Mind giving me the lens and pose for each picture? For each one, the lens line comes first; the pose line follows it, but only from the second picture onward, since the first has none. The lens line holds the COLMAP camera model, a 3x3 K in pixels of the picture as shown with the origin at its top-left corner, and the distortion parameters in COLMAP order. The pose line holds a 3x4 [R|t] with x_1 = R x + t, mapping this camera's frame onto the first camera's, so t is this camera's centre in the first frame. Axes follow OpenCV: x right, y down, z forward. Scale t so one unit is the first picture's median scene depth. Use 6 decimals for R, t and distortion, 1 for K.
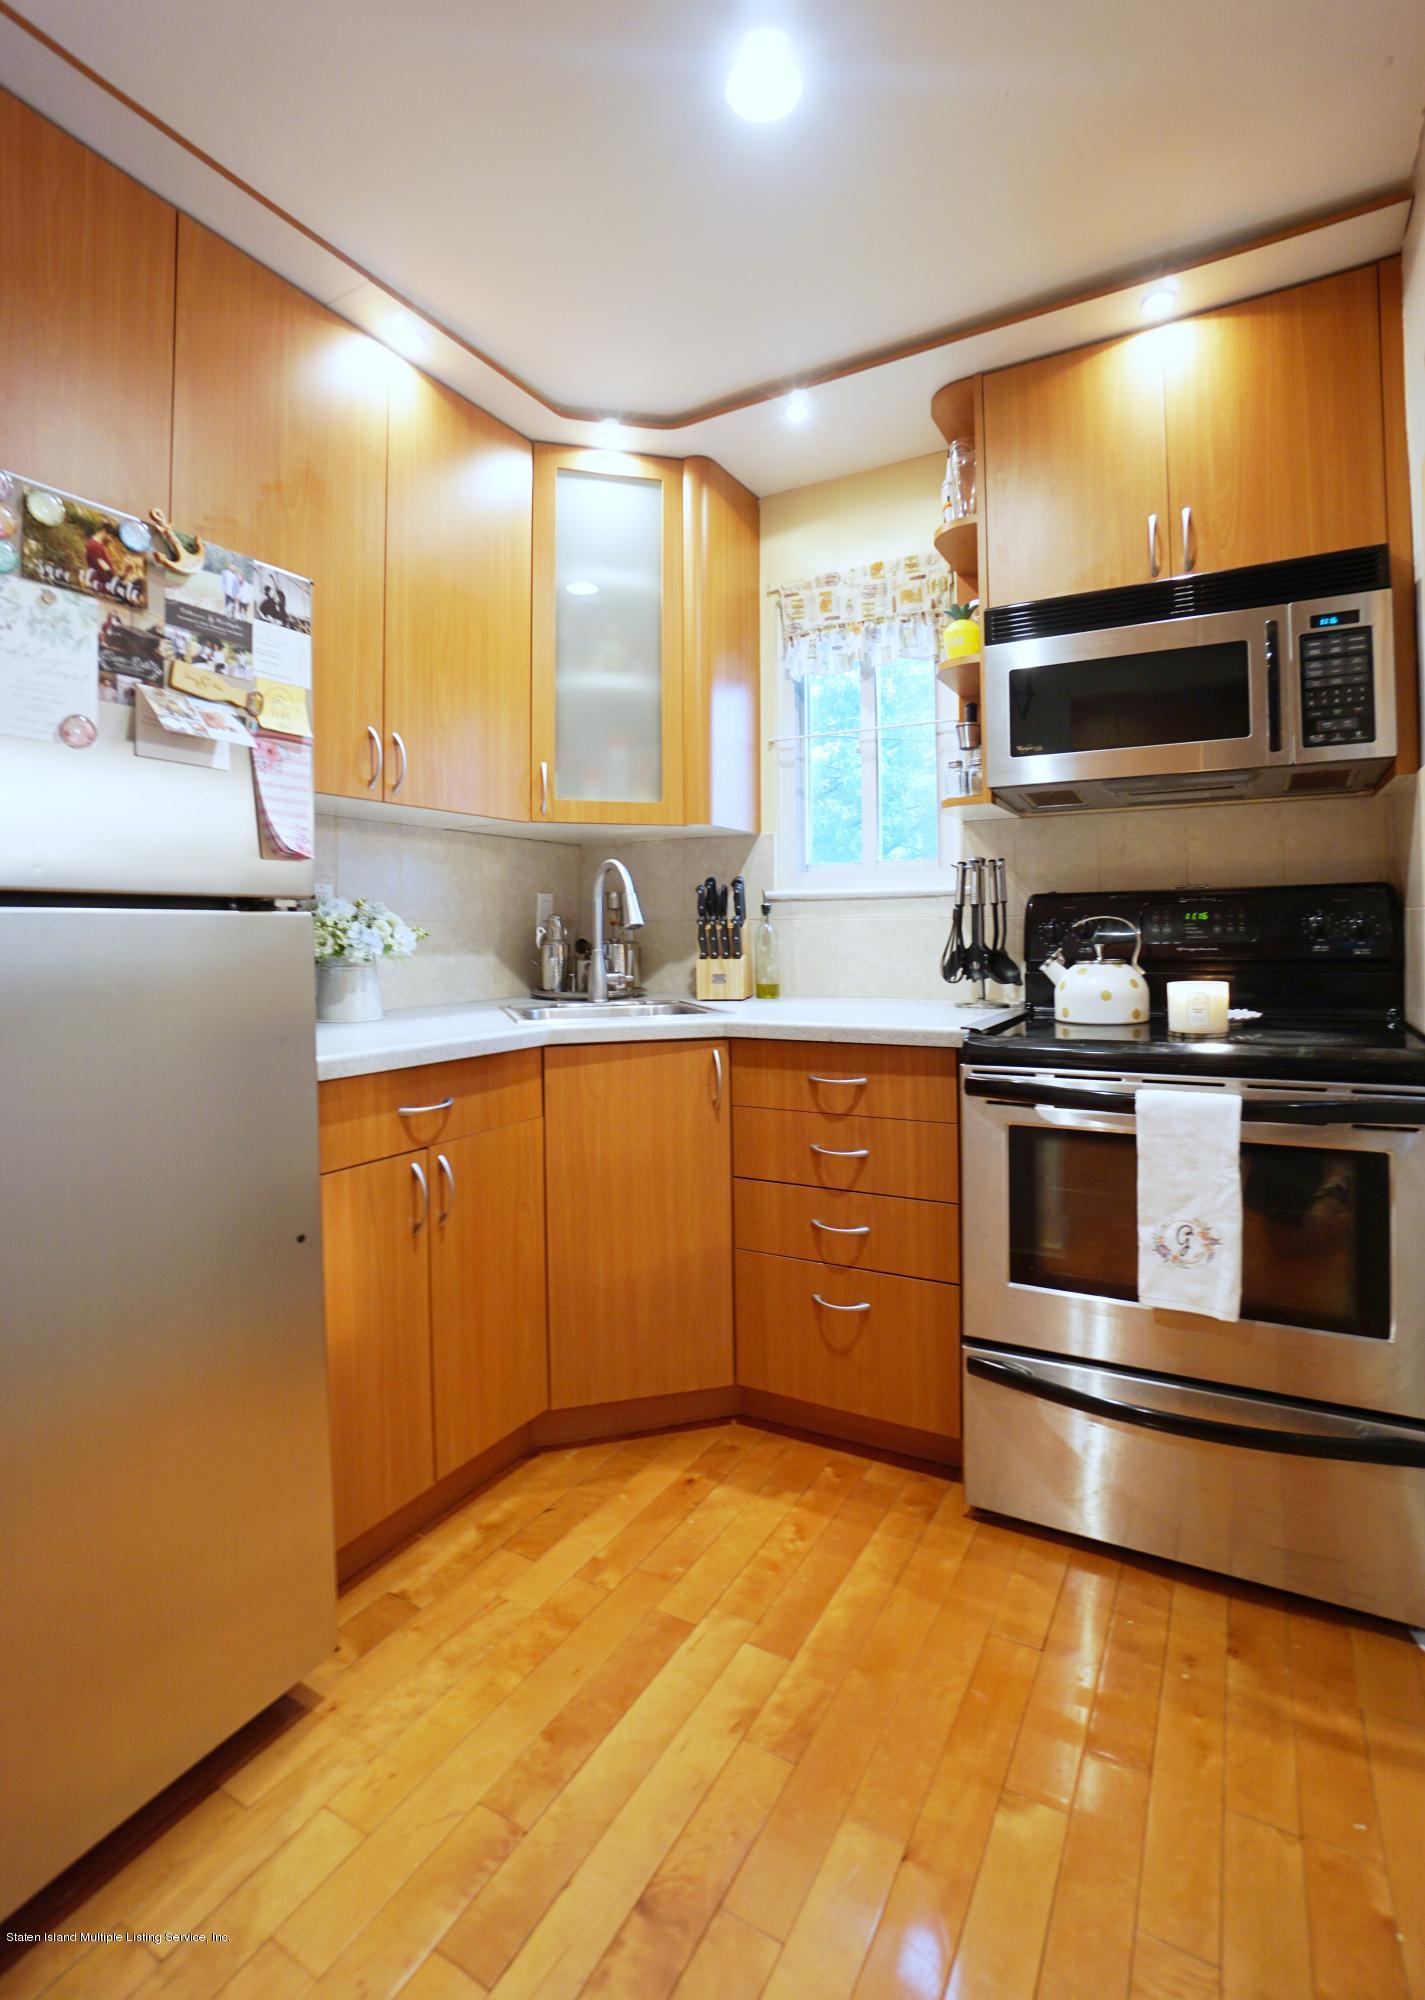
lens RADIAL K [[941.2, 0, 727.6], [0, 941.2, 920.2], [0, 0, 1]] dist [-0.060732, 0.025430]
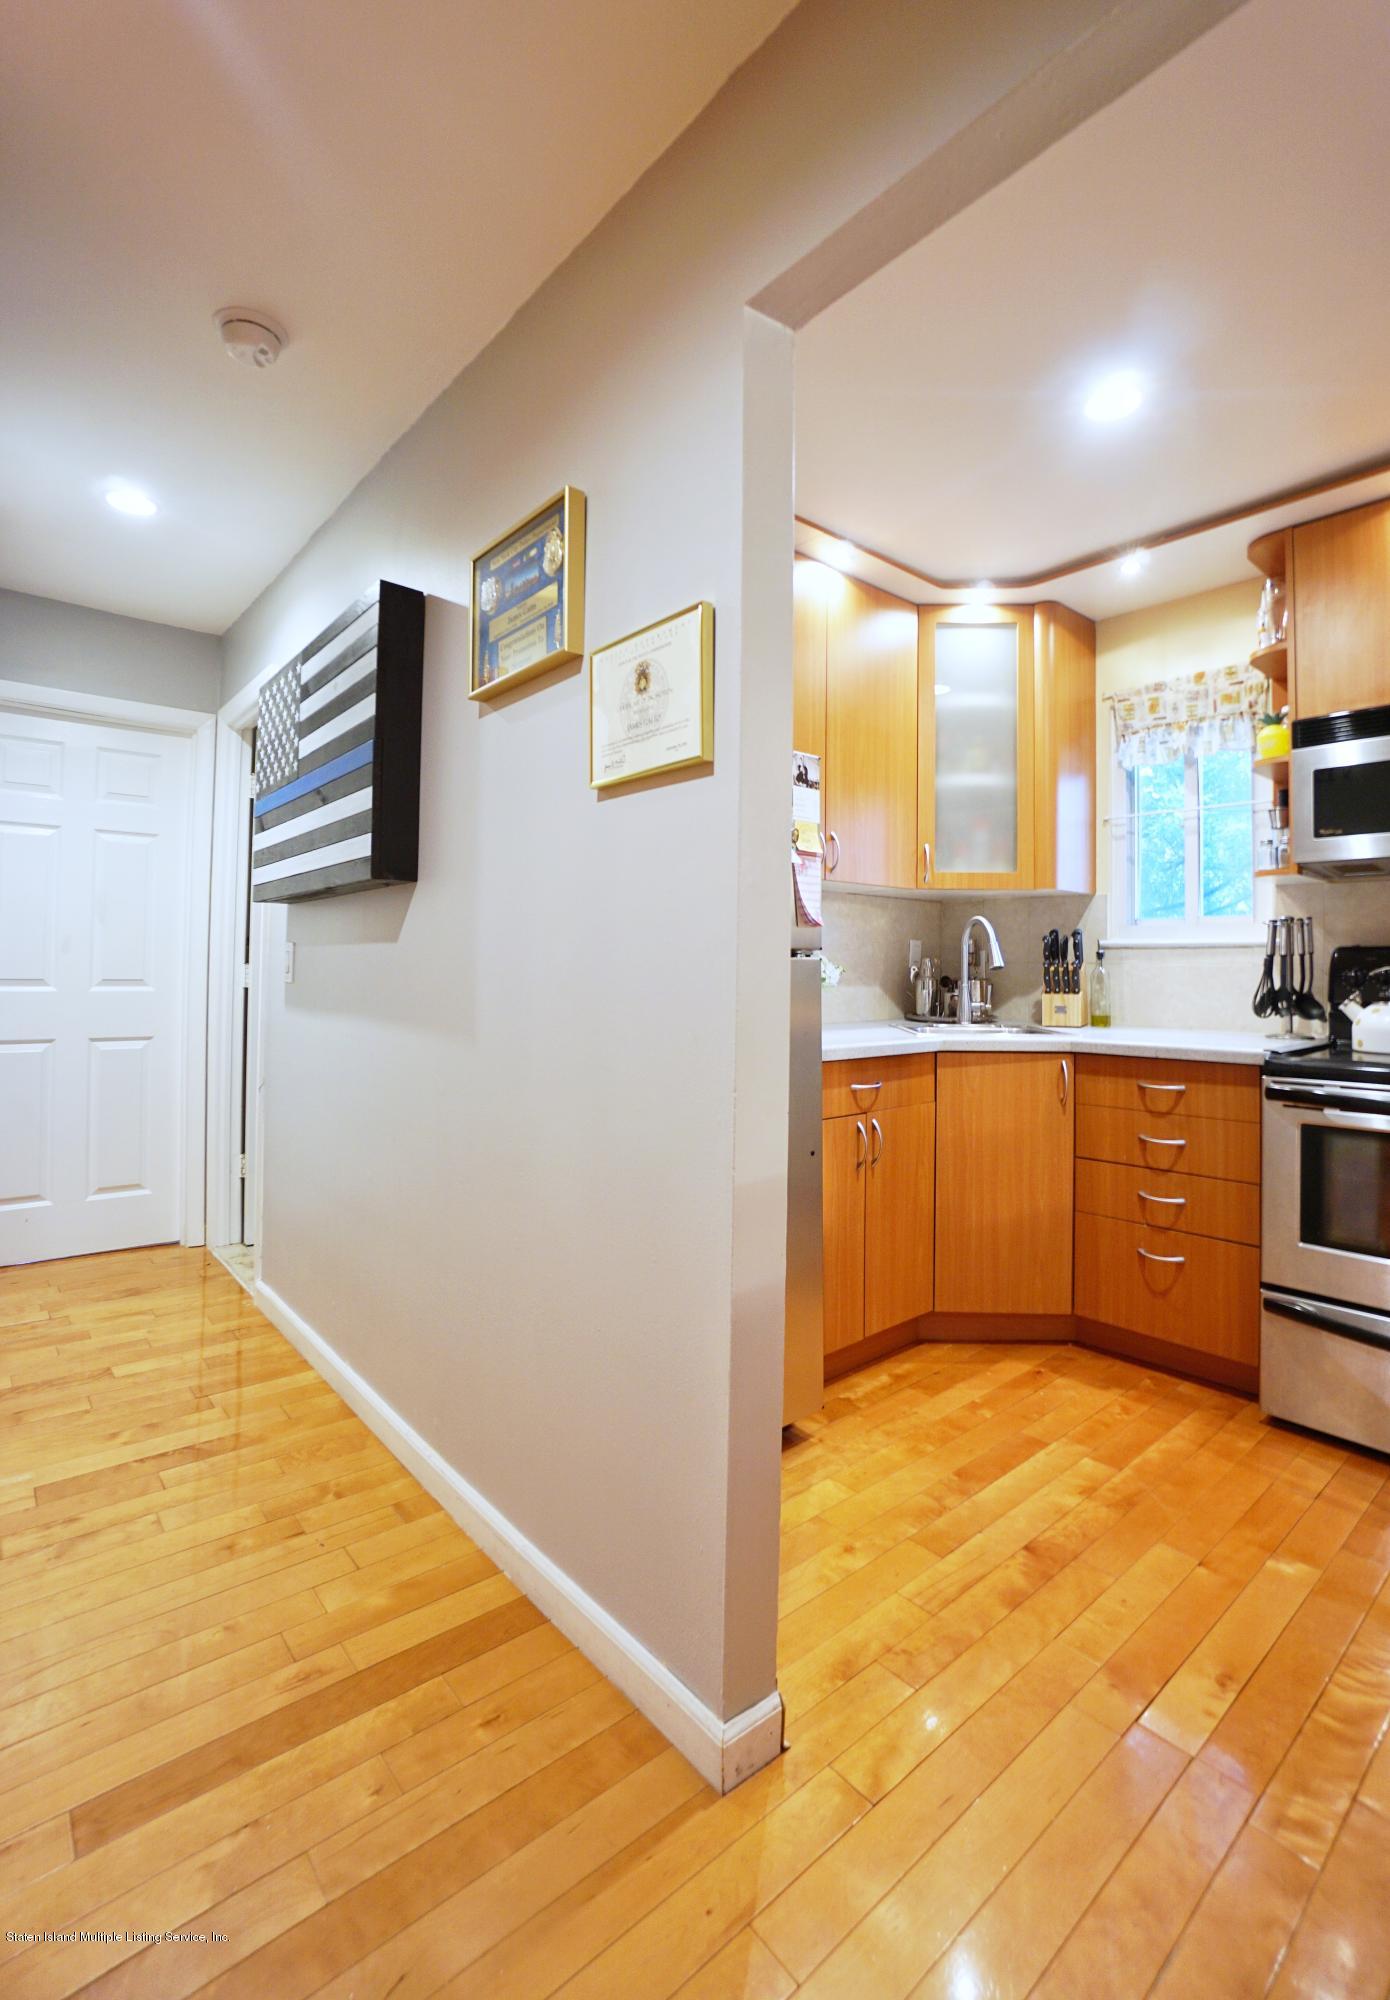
lens RADIAL K [[917.3, 0, 713.9], [0, 917.3, 950.4], [0, 0, 1]] dist [-0.063813, 0.027772]
pose [[0.942499, 0.012006, -0.333993, -0.053879], [-0.013835, 0.999899, -0.003098, -0.009558], [0.333922, 0.007541, 0.942571, -0.408086]]
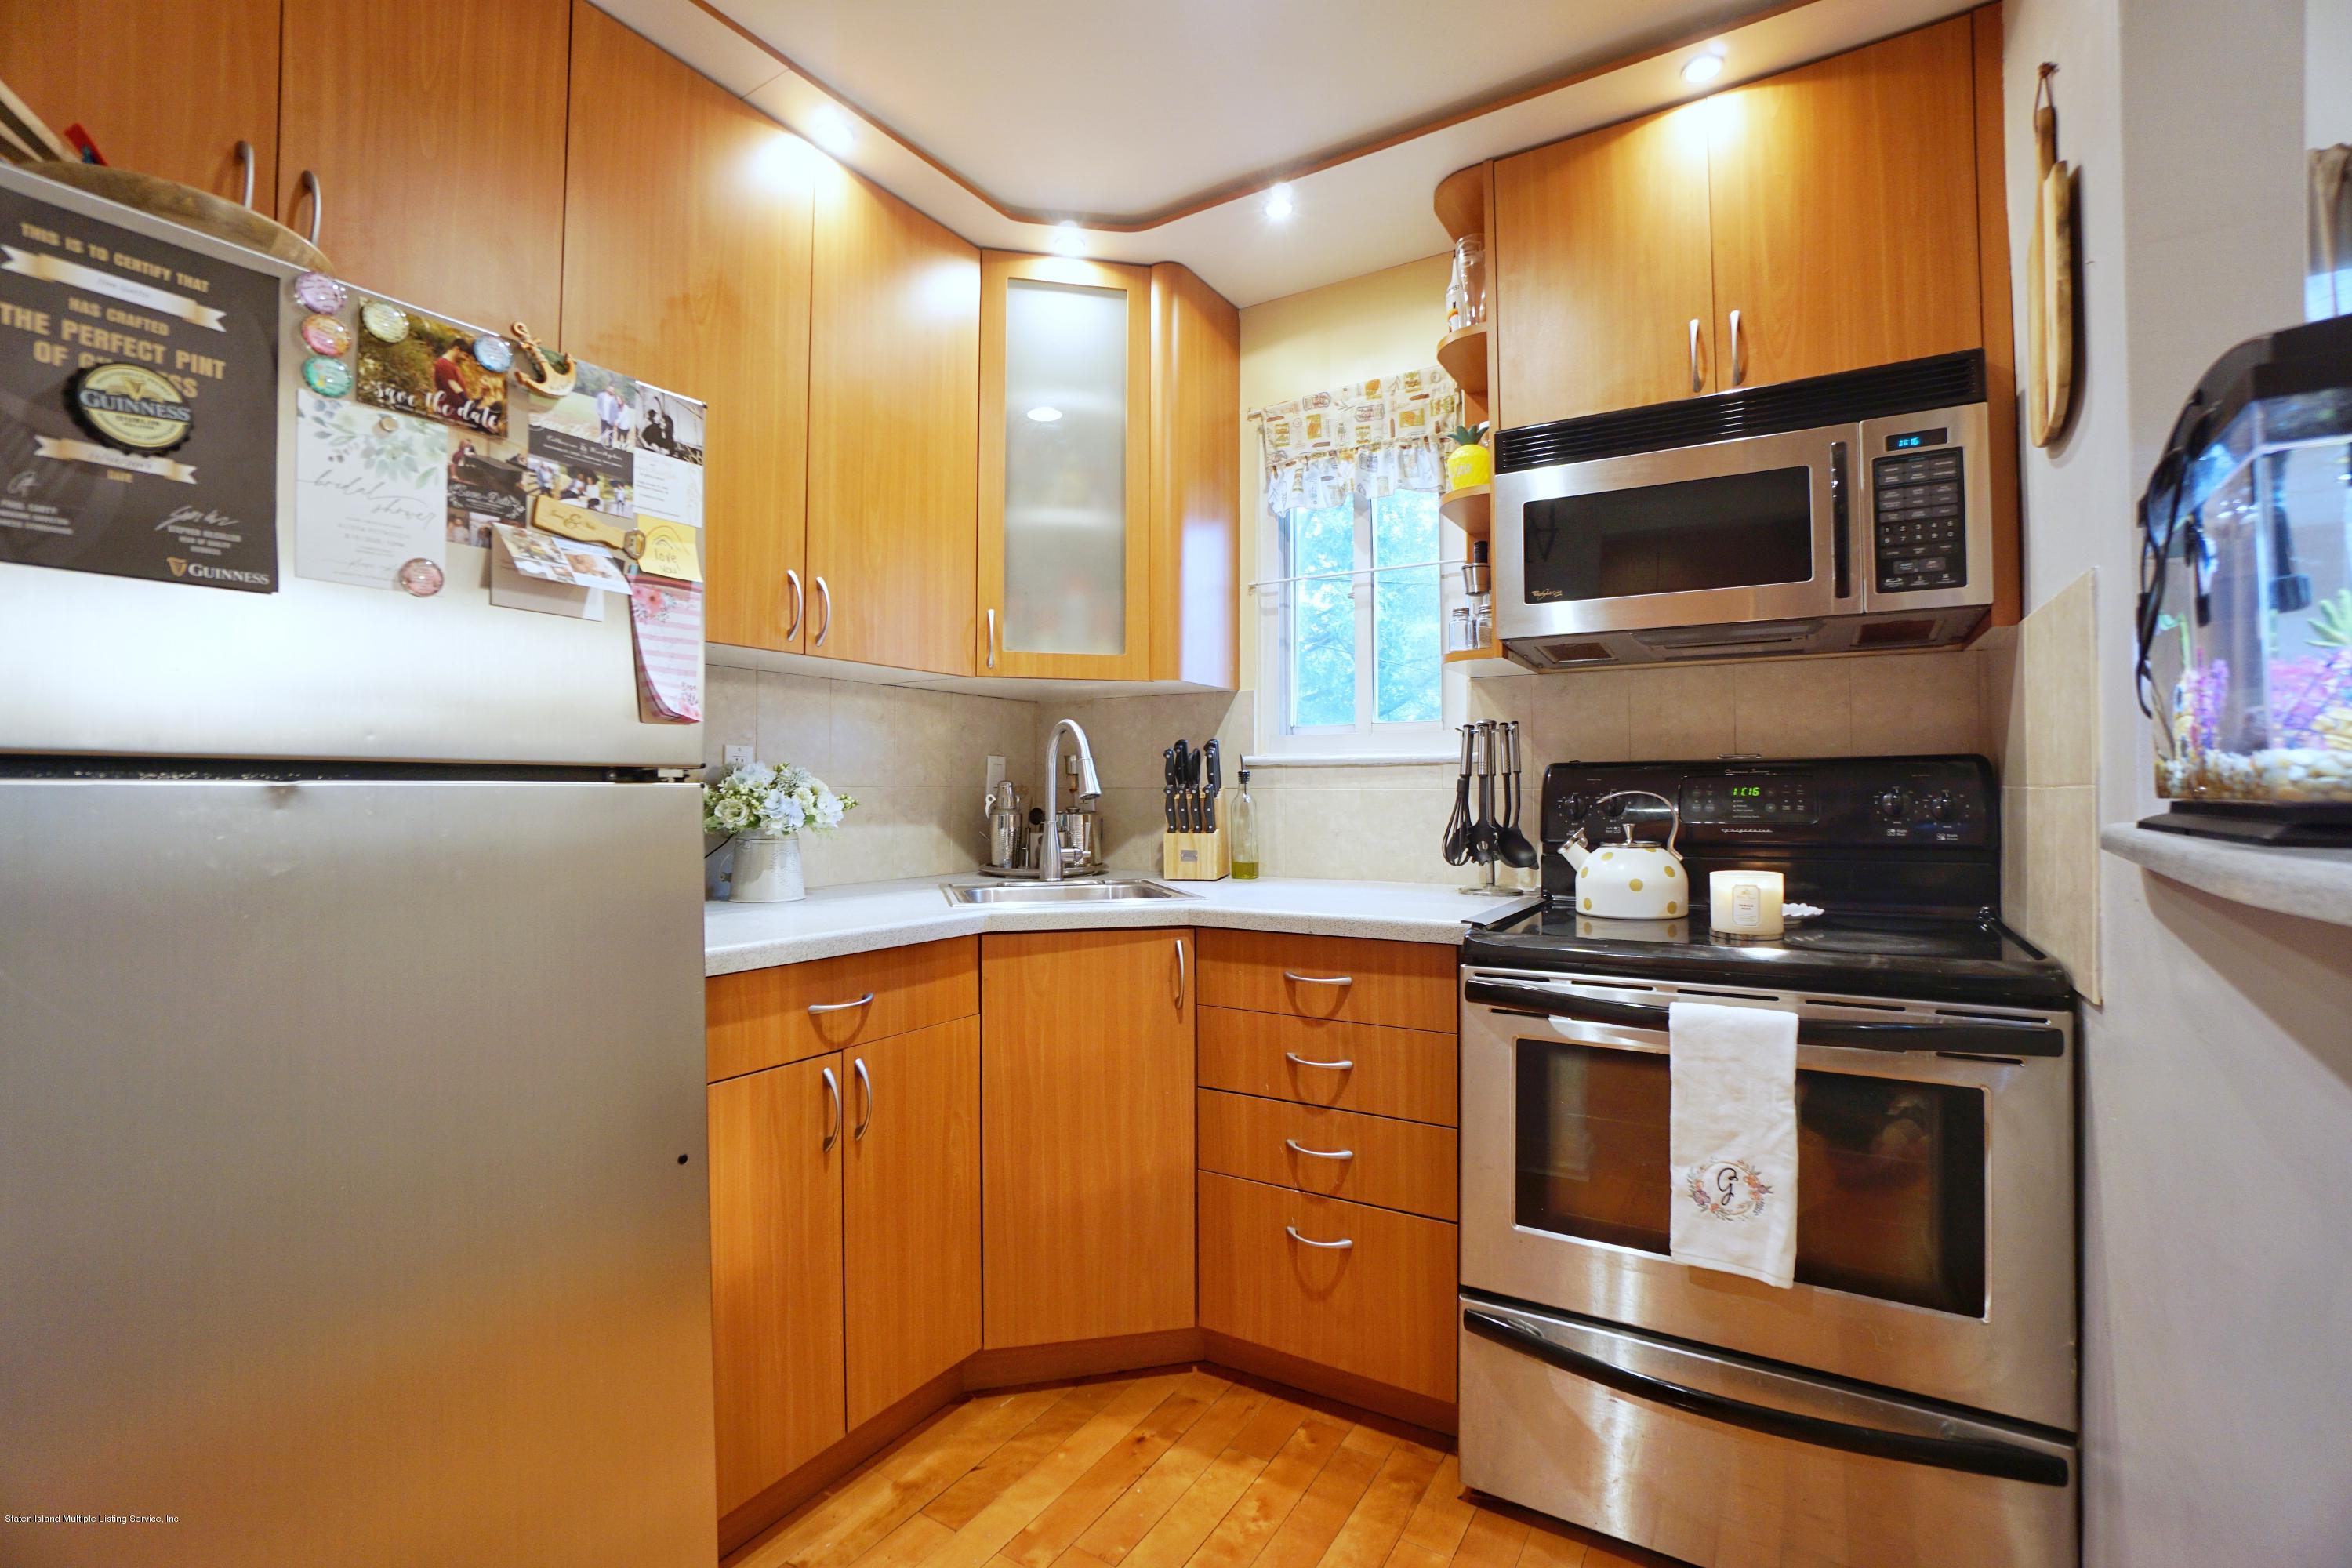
lens RADIAL K [[1036.2, 0, 1164.7], [0, 1036.2, 772.8], [0, 0, 1]] dist [-0.063431, 0.024274]
pose [[0.998522, 0.008267, -0.053714, 0.025822], [-0.008659, 0.999937, -0.007081, -0.010466], [0.053652, 0.007536, 0.998531, 0.045291]]
